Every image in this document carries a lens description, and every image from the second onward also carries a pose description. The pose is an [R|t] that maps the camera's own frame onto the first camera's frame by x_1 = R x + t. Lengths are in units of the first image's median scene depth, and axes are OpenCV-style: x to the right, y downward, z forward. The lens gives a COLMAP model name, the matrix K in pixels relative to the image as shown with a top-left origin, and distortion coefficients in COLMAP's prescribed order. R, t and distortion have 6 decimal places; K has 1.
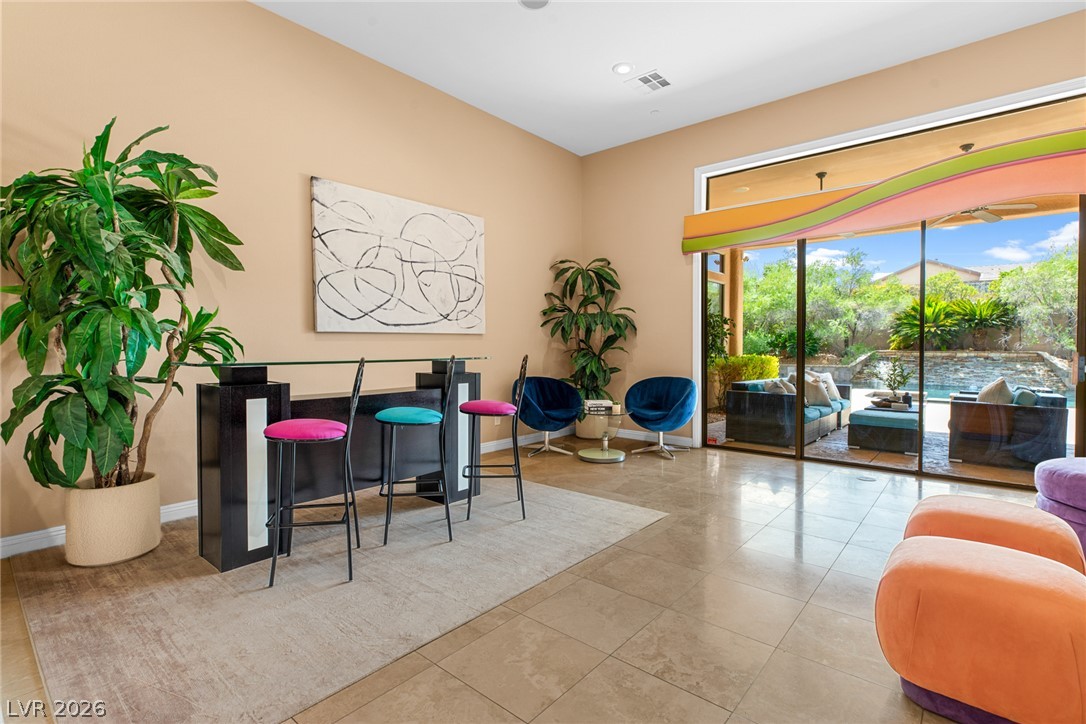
lens RADIAL K [[513.5, 0, 542.8], [0, 513.5, 358.8], [0, 0, 1]] dist [-0.002457, -0.000413]
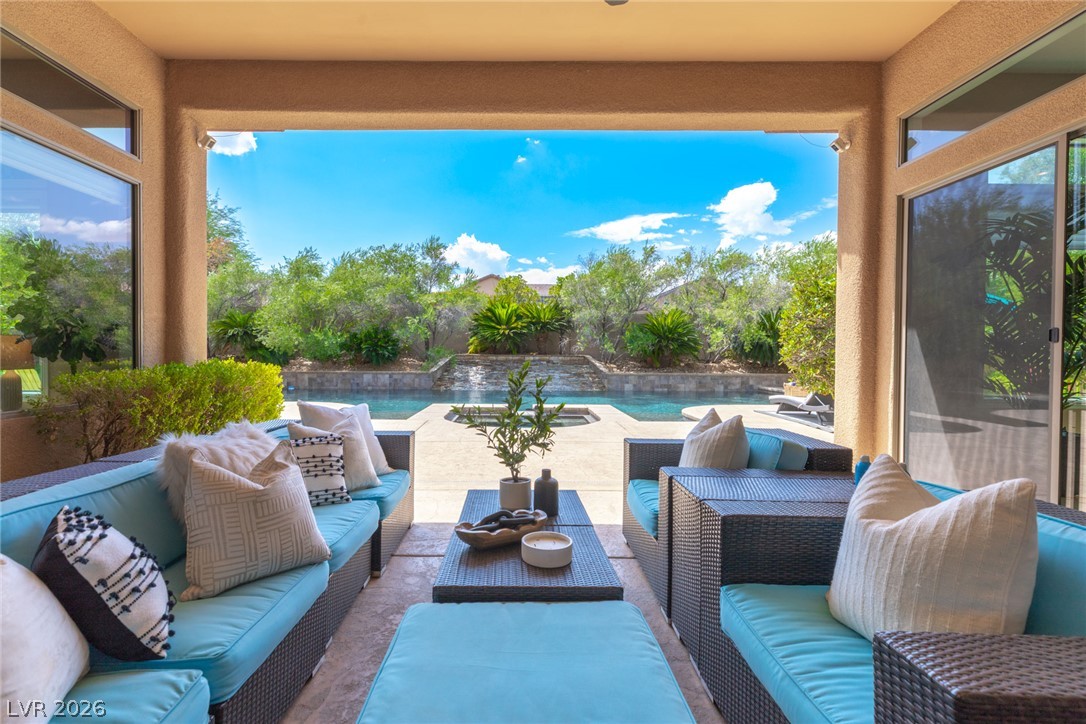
lens RADIAL K [[474.3, 0, 517.9], [0, 474.3, 359.7], [0, 0, 1]] dist [-0.000085, -0.000025]
pose [[0.758385, -0.005690, 0.651783, 0.542193], [0.010498, 0.999939, -0.003485, -0.005892], [-0.651723, 0.009485, 0.758398, 0.850732]]
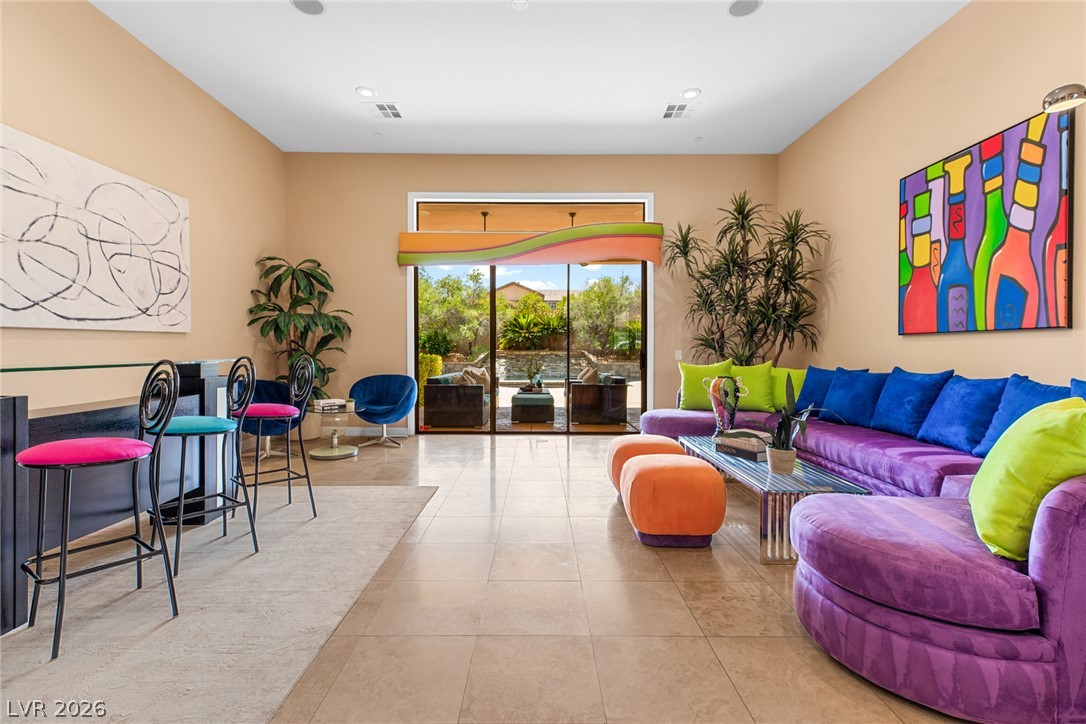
lens RADIAL K [[490.8, 0, 537.6], [0, 490.8, 355.7], [0, 0, 1]] dist [0.001652, 0.000120]
pose [[0.757138, -0.010300, 0.653174, -0.184216], [0.014508, 0.999894, -0.001050, 0.000261], [-0.653094, 0.010271, 0.757207, -0.015041]]
